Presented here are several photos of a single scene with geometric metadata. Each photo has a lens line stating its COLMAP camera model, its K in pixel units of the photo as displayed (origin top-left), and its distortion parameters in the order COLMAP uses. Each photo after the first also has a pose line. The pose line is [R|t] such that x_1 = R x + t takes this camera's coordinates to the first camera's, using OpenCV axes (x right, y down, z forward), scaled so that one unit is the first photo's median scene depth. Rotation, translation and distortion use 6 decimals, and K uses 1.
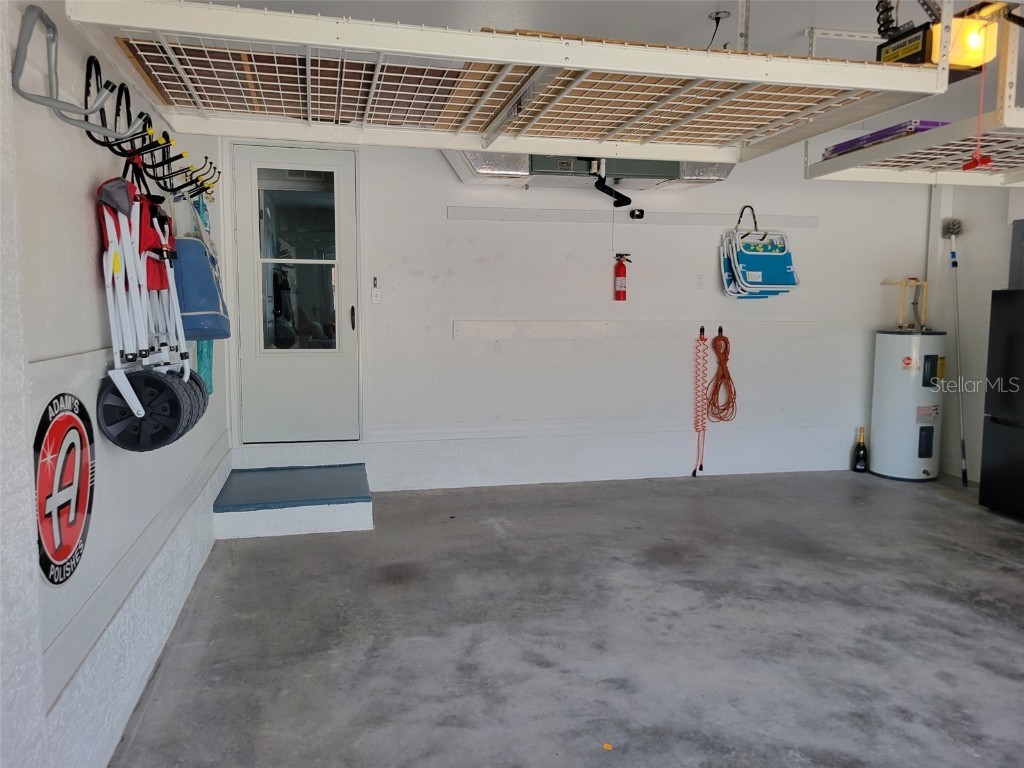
lens RADIAL K [[767.4, 0, 510.1], [0, 767.4, 379.2], [0, 0, 1]] dist [0.050048, -0.035776]
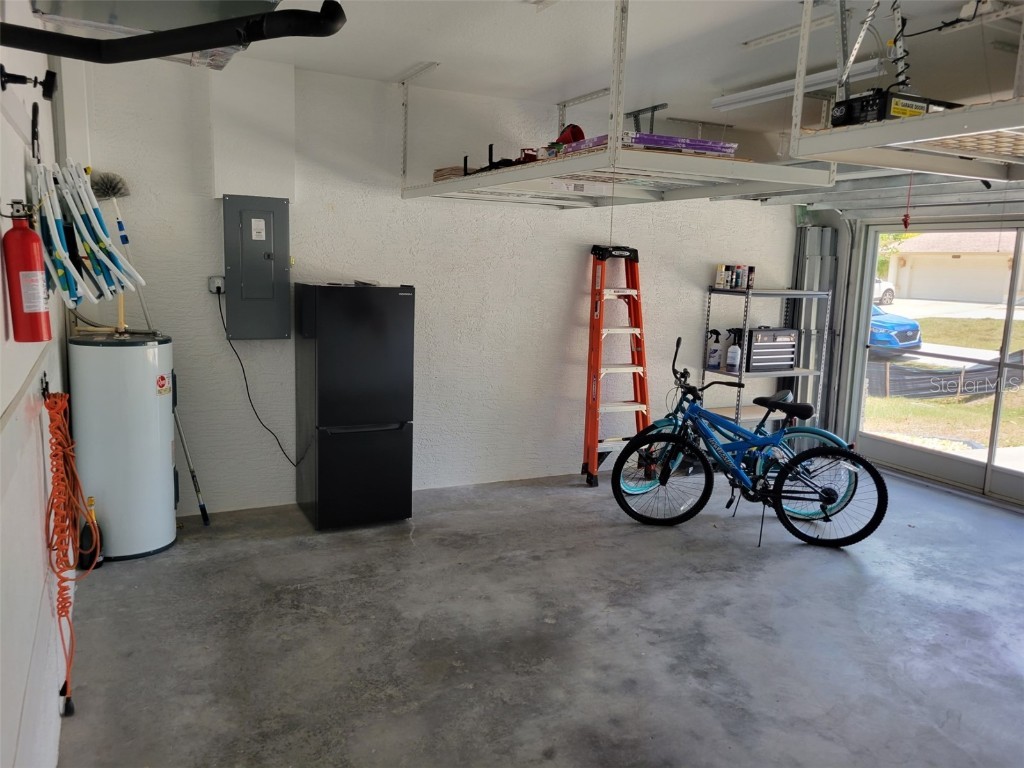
lens RADIAL K [[767.4, 0, 510.1], [0, 767.4, 379.2], [0, 0, 1]] dist [0.050048, -0.035776]
pose [[-0.239746, -0.163132, 0.957032, -0.352466], [0.062370, 0.981157, 0.182868, -0.207529], [-0.968830, 0.103532, -0.225054, 1.324330]]
